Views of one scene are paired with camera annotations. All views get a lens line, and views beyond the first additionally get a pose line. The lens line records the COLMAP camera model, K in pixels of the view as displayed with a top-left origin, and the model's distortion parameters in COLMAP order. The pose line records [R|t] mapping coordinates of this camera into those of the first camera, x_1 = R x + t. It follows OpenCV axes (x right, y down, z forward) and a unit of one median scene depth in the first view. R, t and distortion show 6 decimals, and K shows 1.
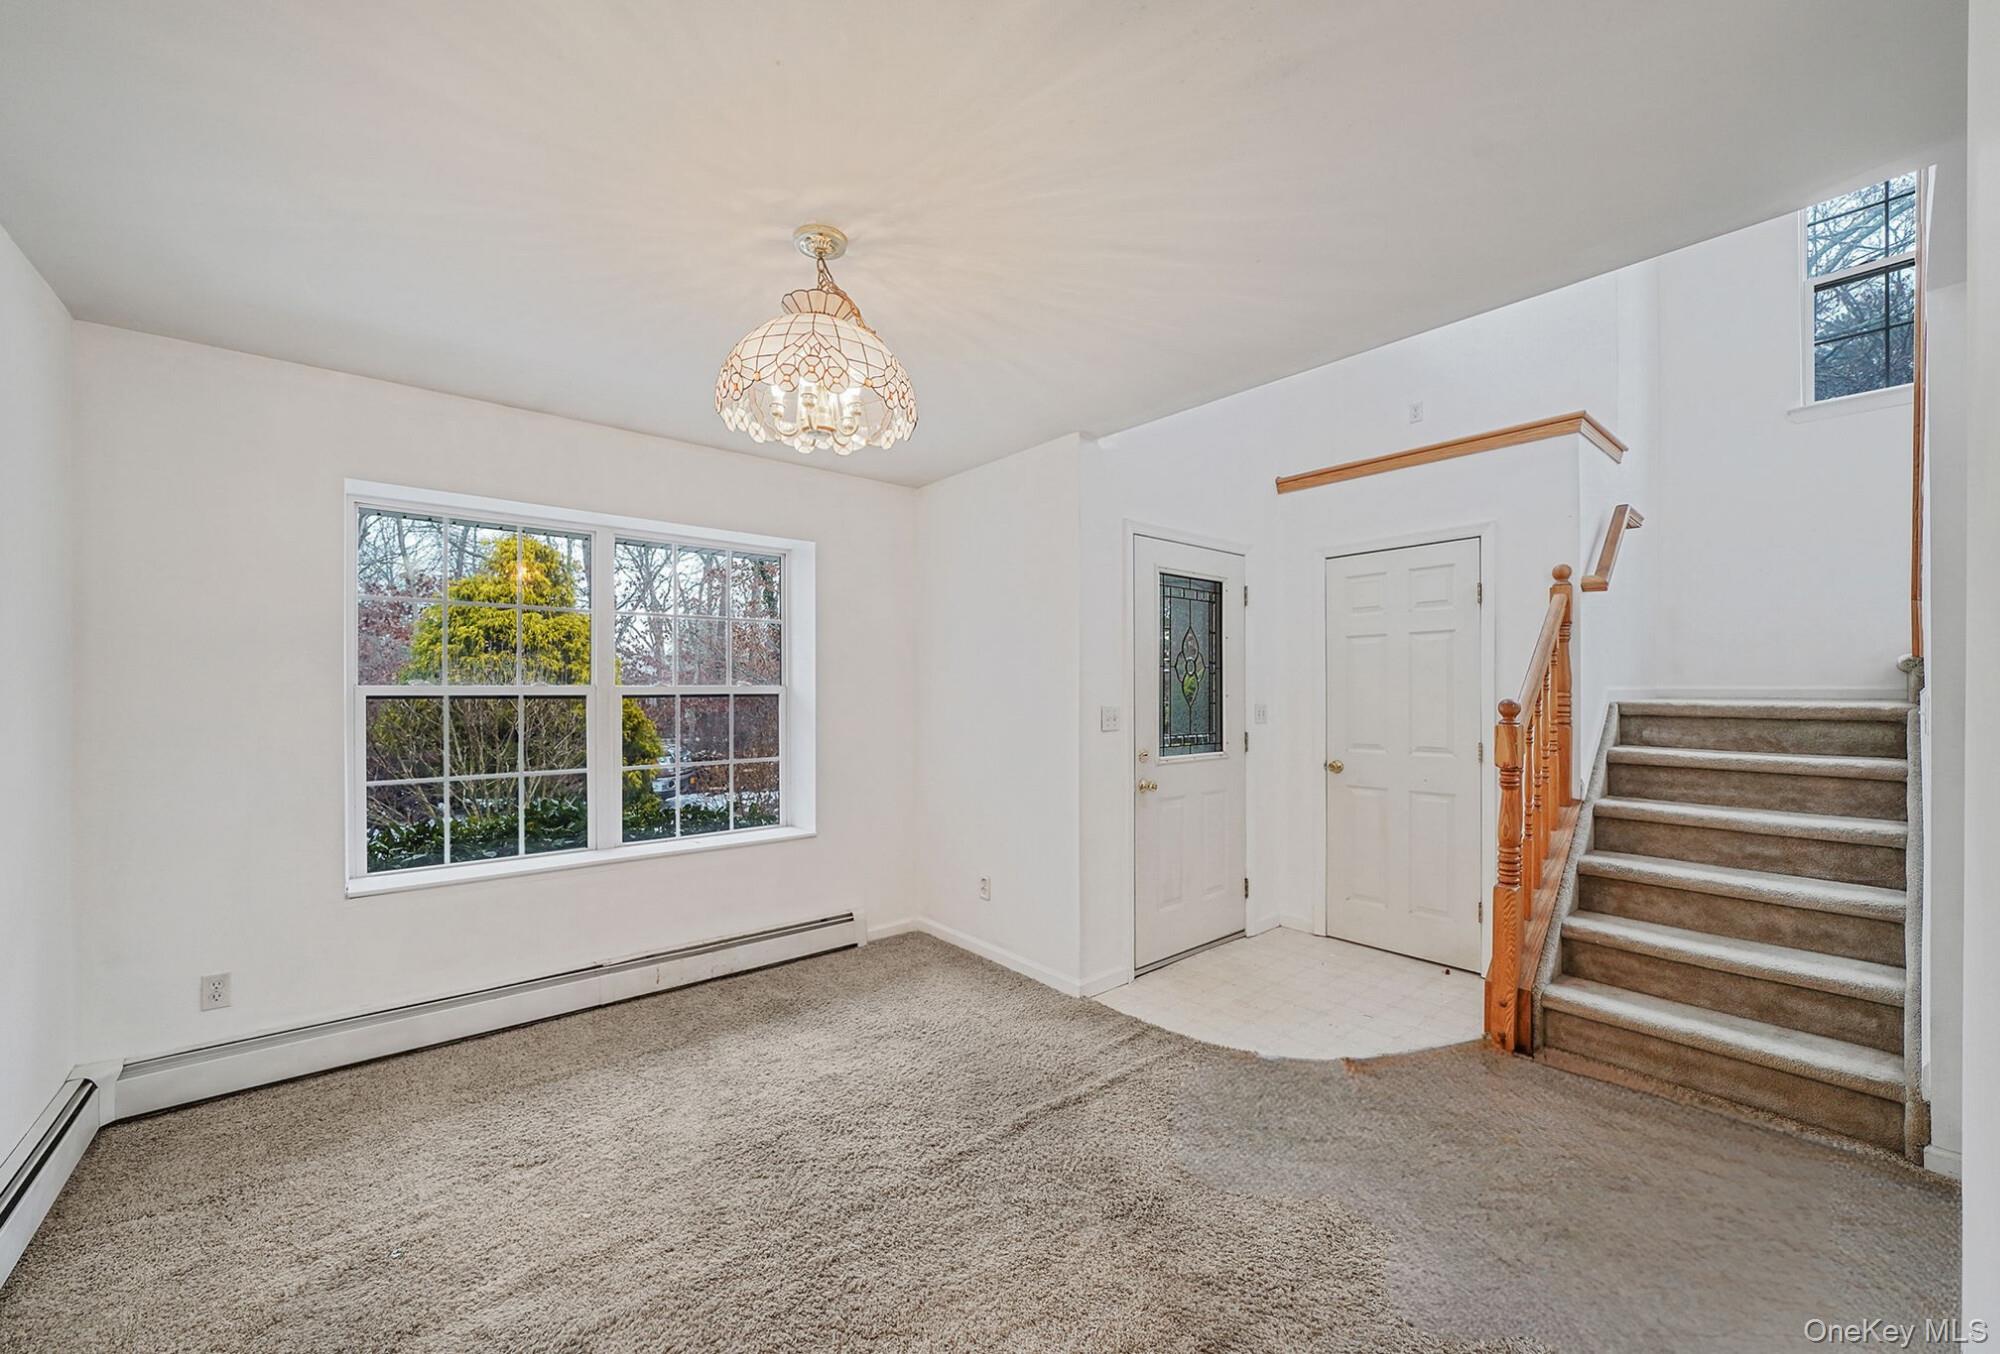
lens RADIAL K [[765.3, 0, 1001.8], [0, 765.3, 690.7], [0, 0, 1]] dist [0.002723, 0.000478]
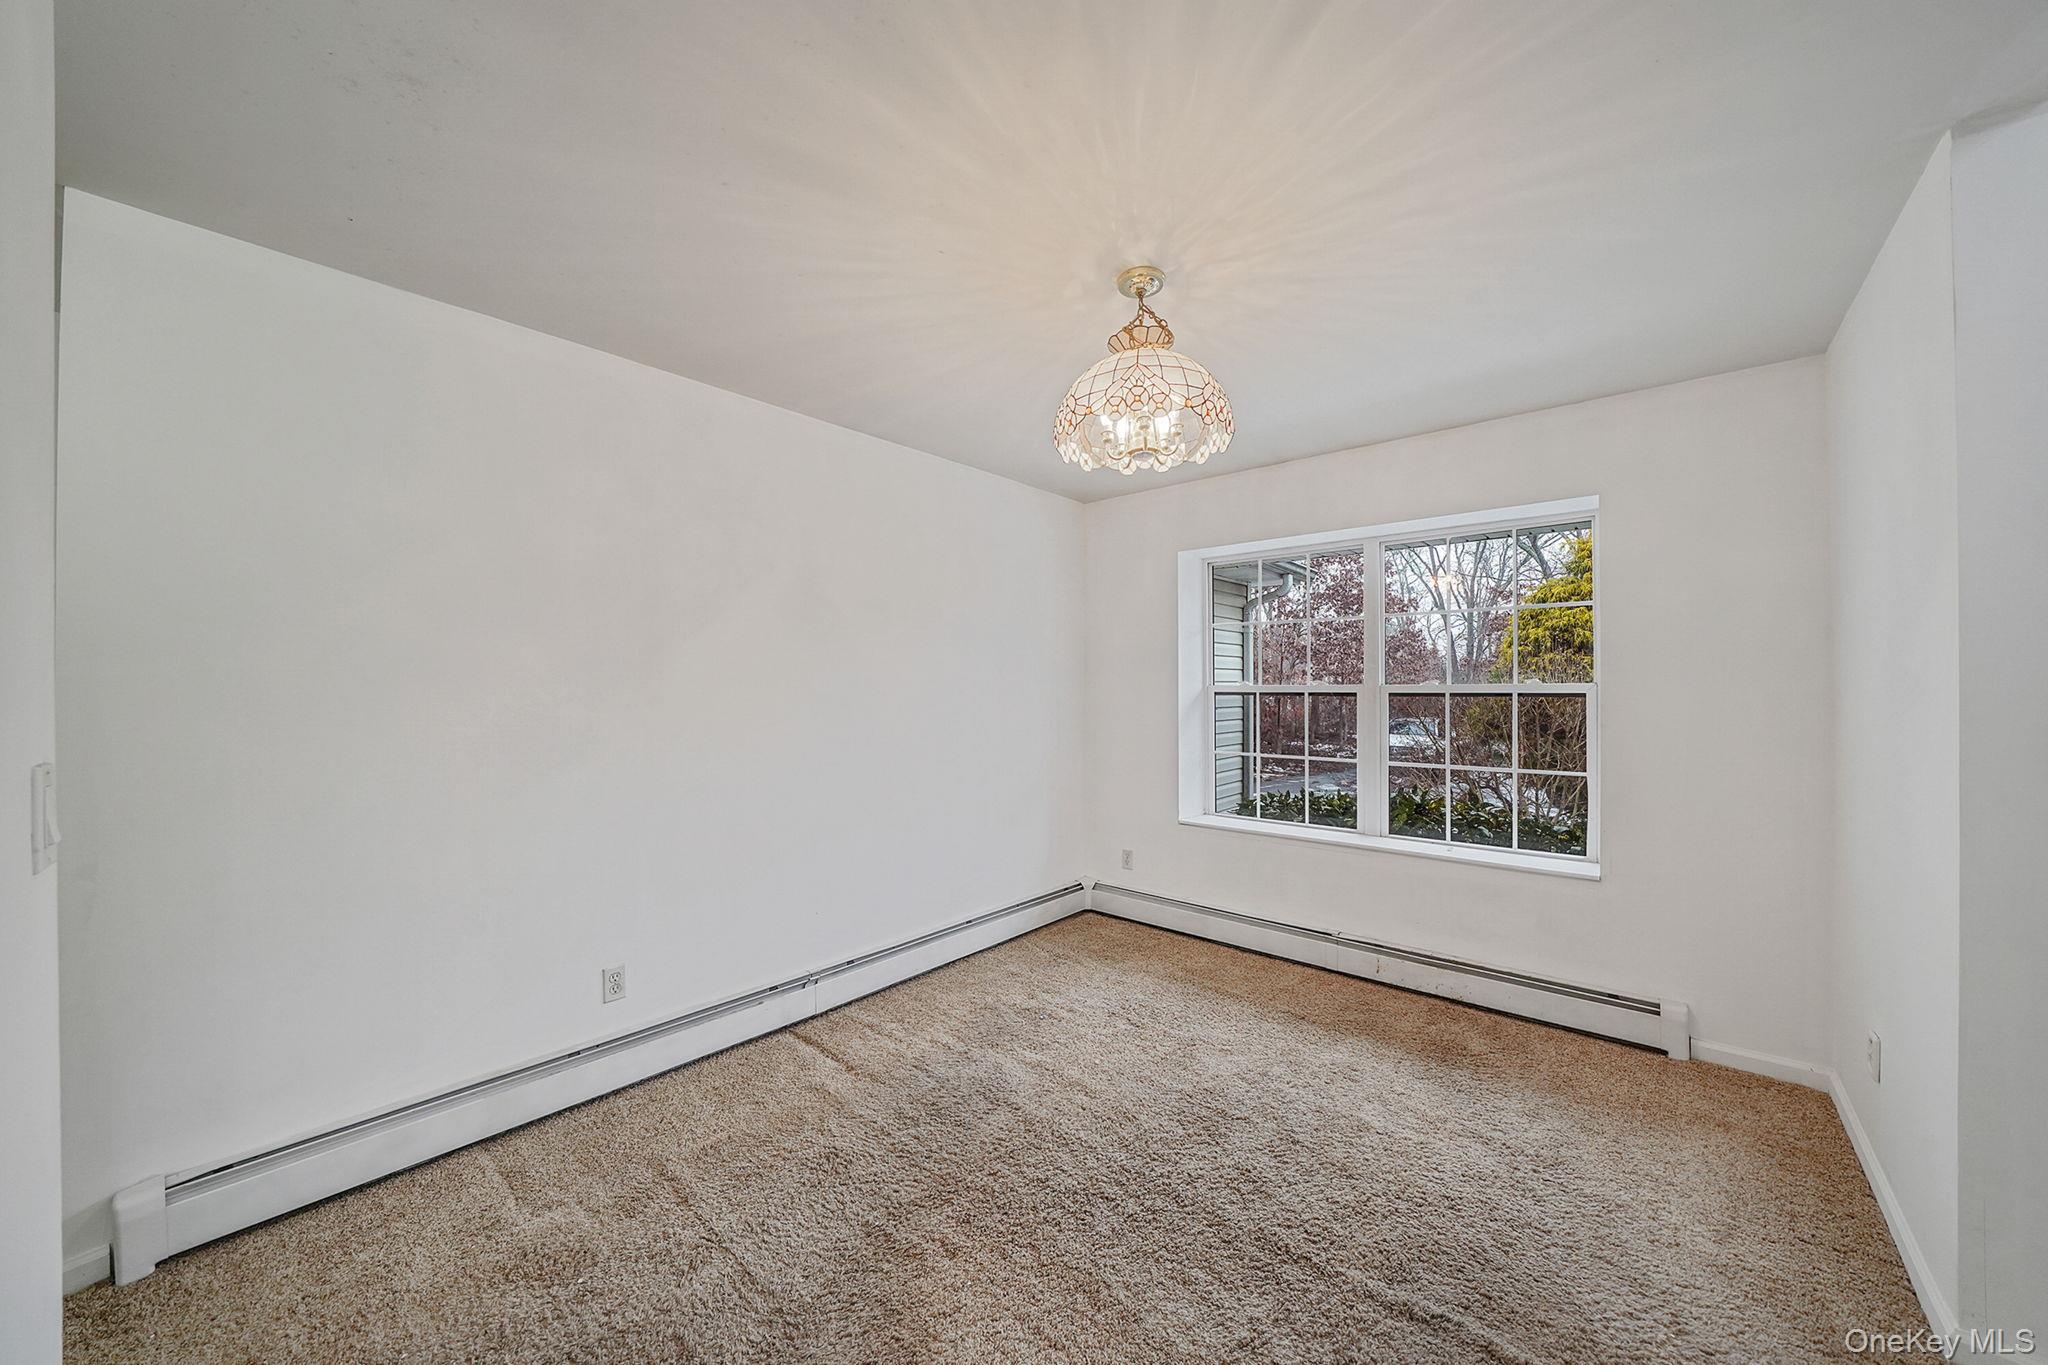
lens RADIAL K [[709.0, 0, 1026.7], [0, 709.0, 686.6], [0, 0, 1]] dist [-0.001728, -0.000002]
pose [[0.163191, -0.004600, -0.986584, 0.402810], [0.002157, 0.999988, -0.004306, -0.000535], [0.986592, -0.001426, 0.163199, 0.365655]]
